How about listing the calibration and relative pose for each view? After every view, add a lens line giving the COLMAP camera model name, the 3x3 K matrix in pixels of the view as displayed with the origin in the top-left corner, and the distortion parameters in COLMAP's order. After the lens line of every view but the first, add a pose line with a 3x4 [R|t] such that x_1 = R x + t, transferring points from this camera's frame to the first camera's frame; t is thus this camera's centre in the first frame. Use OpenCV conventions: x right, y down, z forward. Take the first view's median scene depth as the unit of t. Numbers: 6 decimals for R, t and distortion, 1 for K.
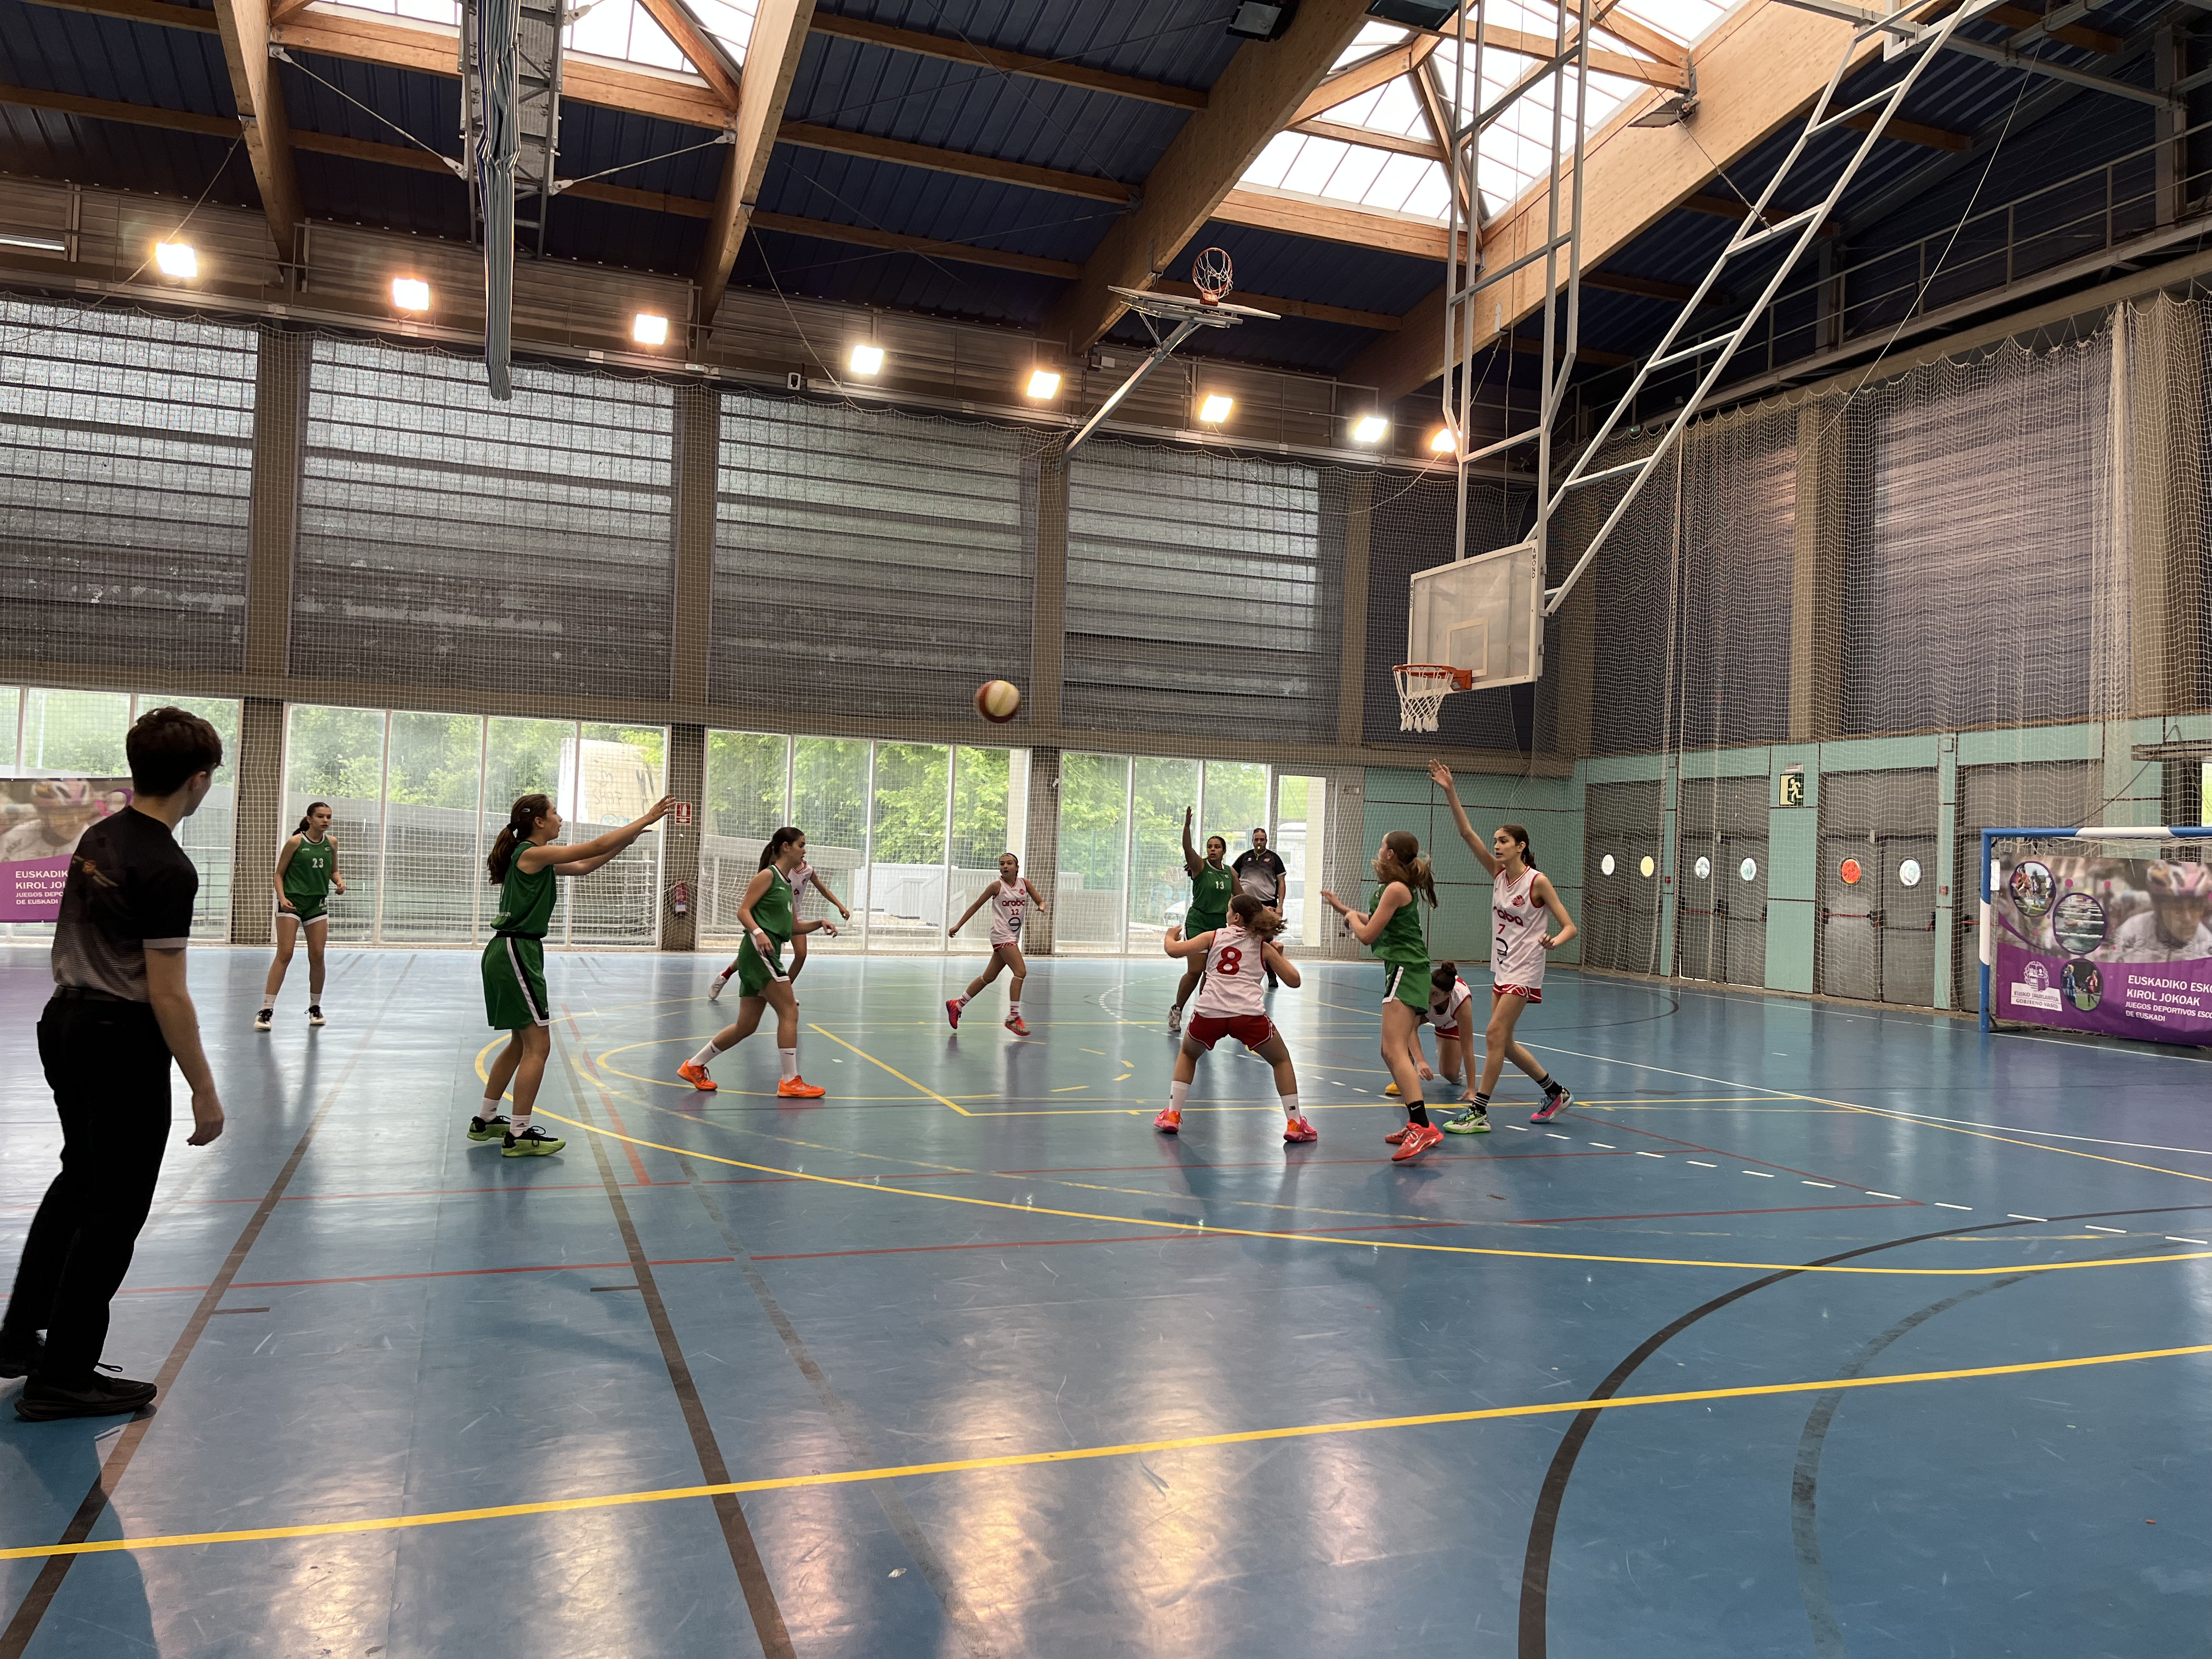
lens RADIAL K [[1678.7, 0, 1109.9], [0, 1678.7, 804.9], [0, 0, 1]] dist [0.077351, -0.095633]
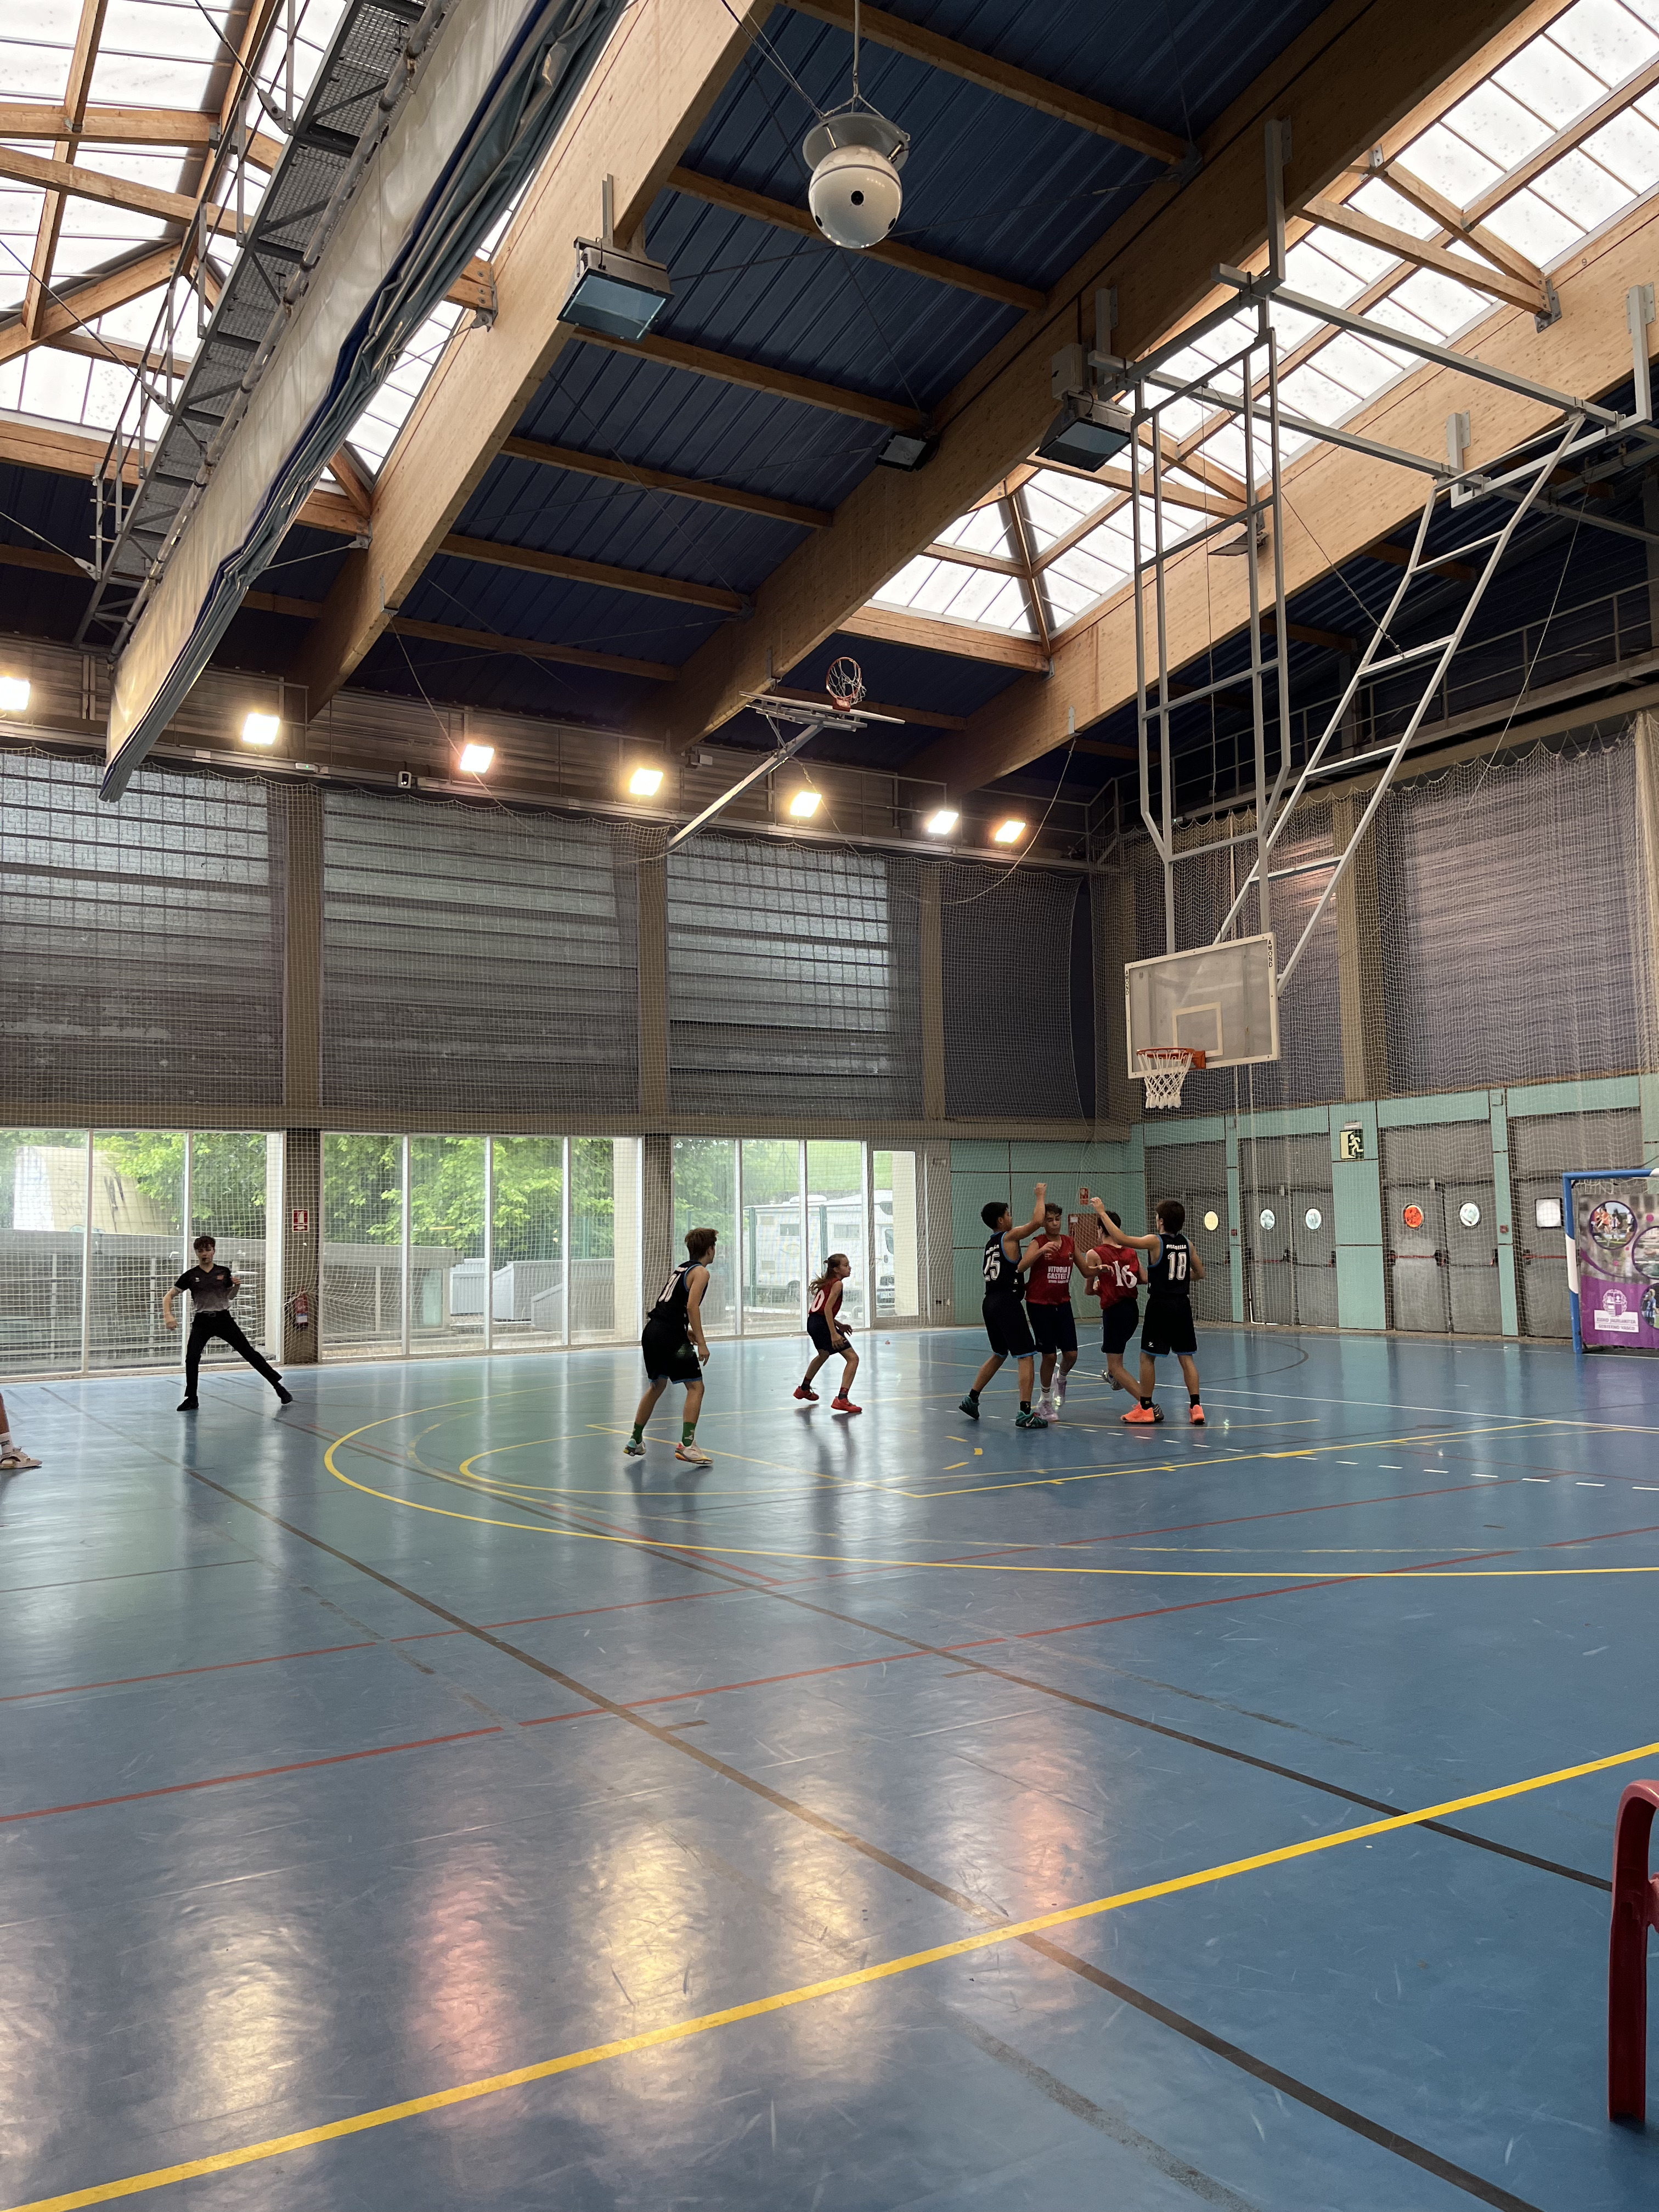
lens RADIAL K [[1678.7, 0, 842.0], [0, 1678.7, 1093.8], [0, 0, 1]] dist [0.077351, -0.095633]
pose [[0.979947, -0.040063, 0.195188, -0.137002], [0.049619, 0.997785, -0.044313, -0.009427], [-0.192980, 0.053110, 0.979764, -0.014717]]
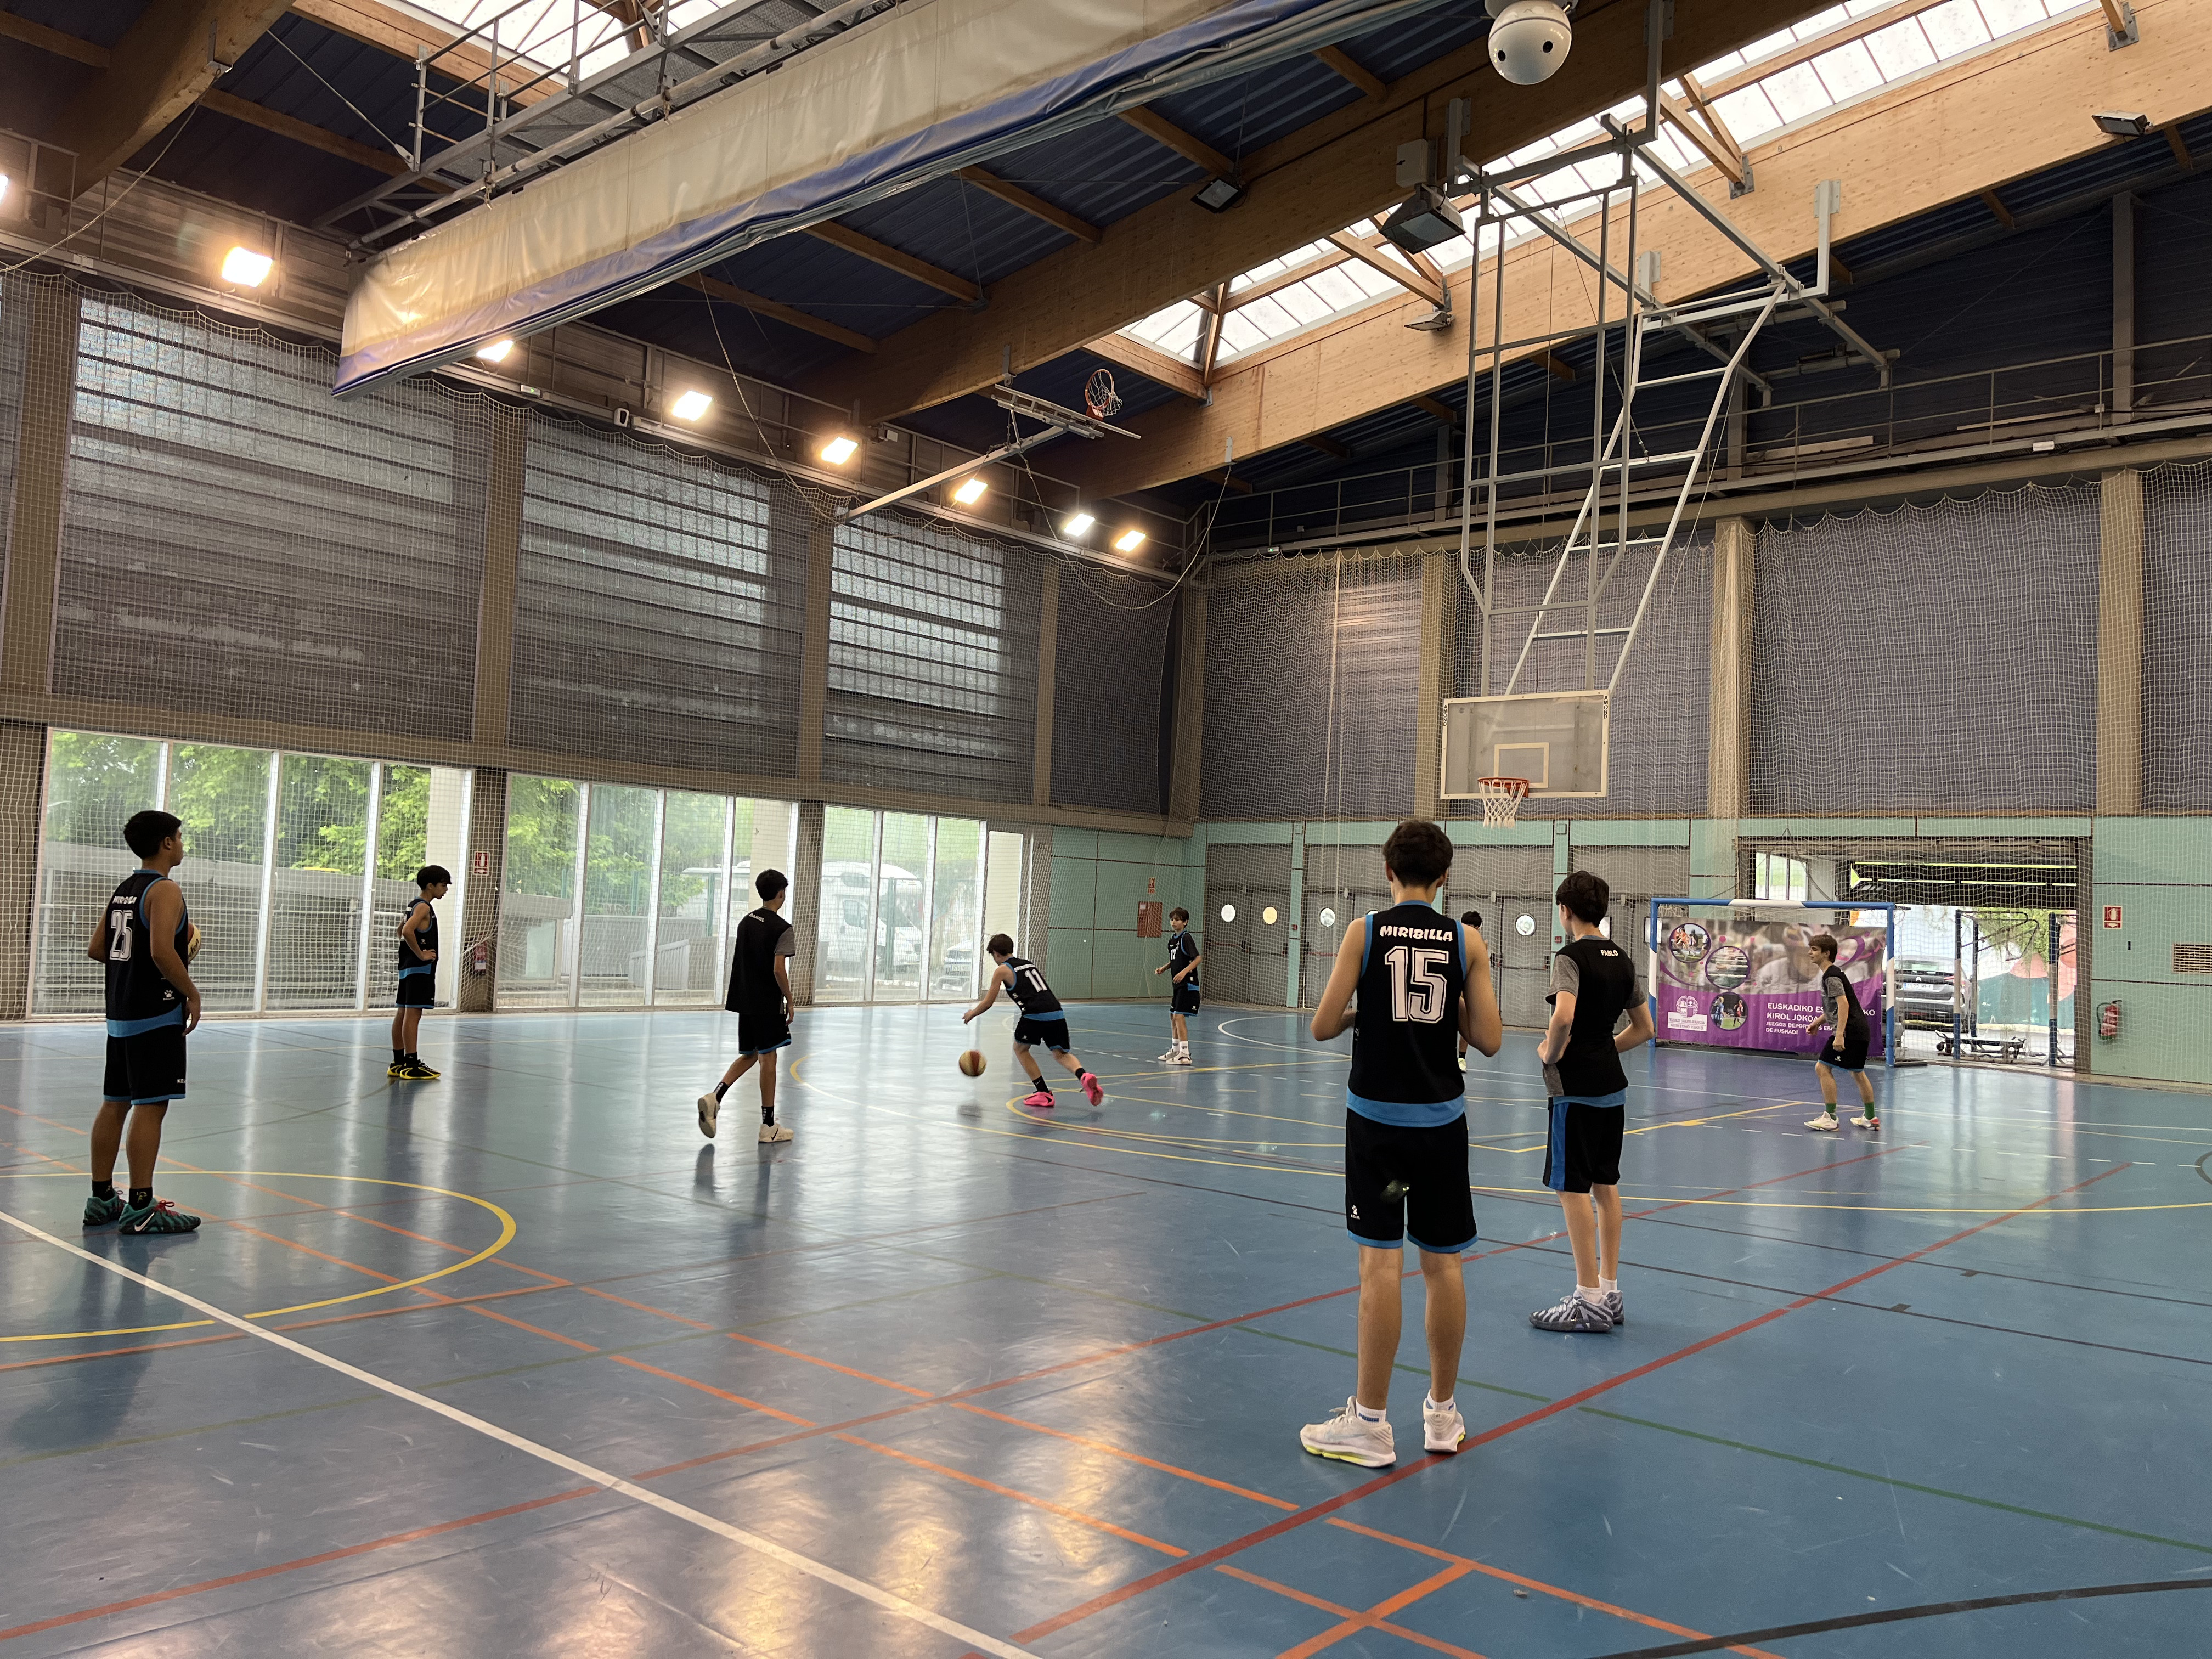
lens RADIAL K [[1678.7, 0, 1121.1], [0, 1678.7, 828.1], [0, 0, 1]] dist [0.077351, -0.095633]
pose [[0.873477, 0.024113, 0.486267, -0.404419], [-0.024712, 0.999681, -0.005182, -0.018613], [-0.486237, -0.007491, 0.873795, 0.016694]]
